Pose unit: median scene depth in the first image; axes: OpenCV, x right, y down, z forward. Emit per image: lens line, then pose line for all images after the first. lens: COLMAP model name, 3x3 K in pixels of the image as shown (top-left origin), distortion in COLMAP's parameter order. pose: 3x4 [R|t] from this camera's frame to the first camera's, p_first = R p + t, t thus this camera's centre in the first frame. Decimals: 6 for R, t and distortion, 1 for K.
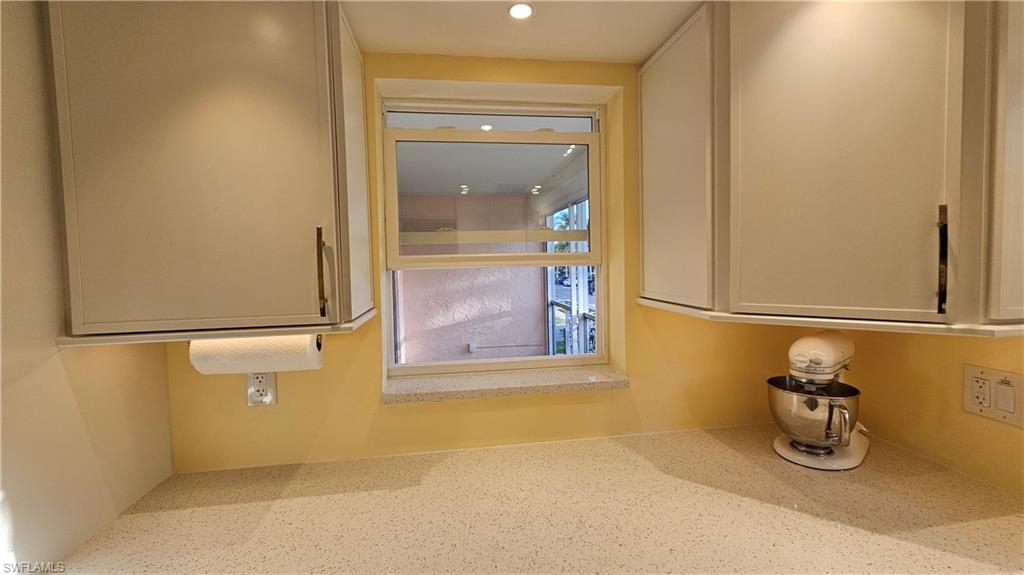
lens RADIAL K [[419.4, 0, 508.7], [0, 419.4, 282.2], [0, 0, 1]] dist [0.010303, -0.000784]
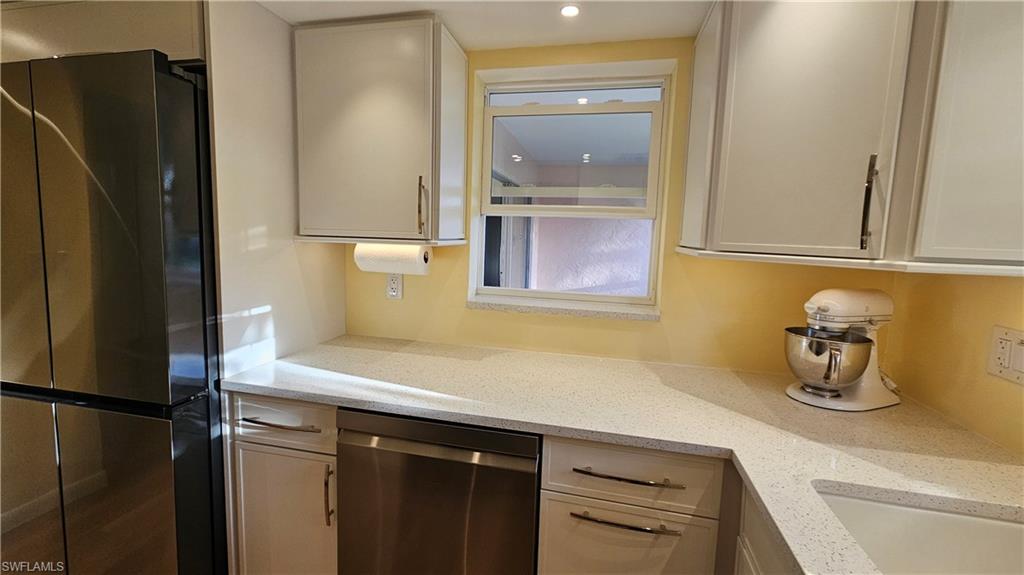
lens RADIAL K [[419.4, 0, 513.3], [0, 419.4, 282.1], [0, 0, 1]] dist [0.010303, -0.000784]
pose [[0.935094, 0.092337, -0.342159, 0.339751], [-0.071637, 0.994779, 0.072679, 0.096026], [0.347084, -0.043450, 0.936827, -0.279671]]
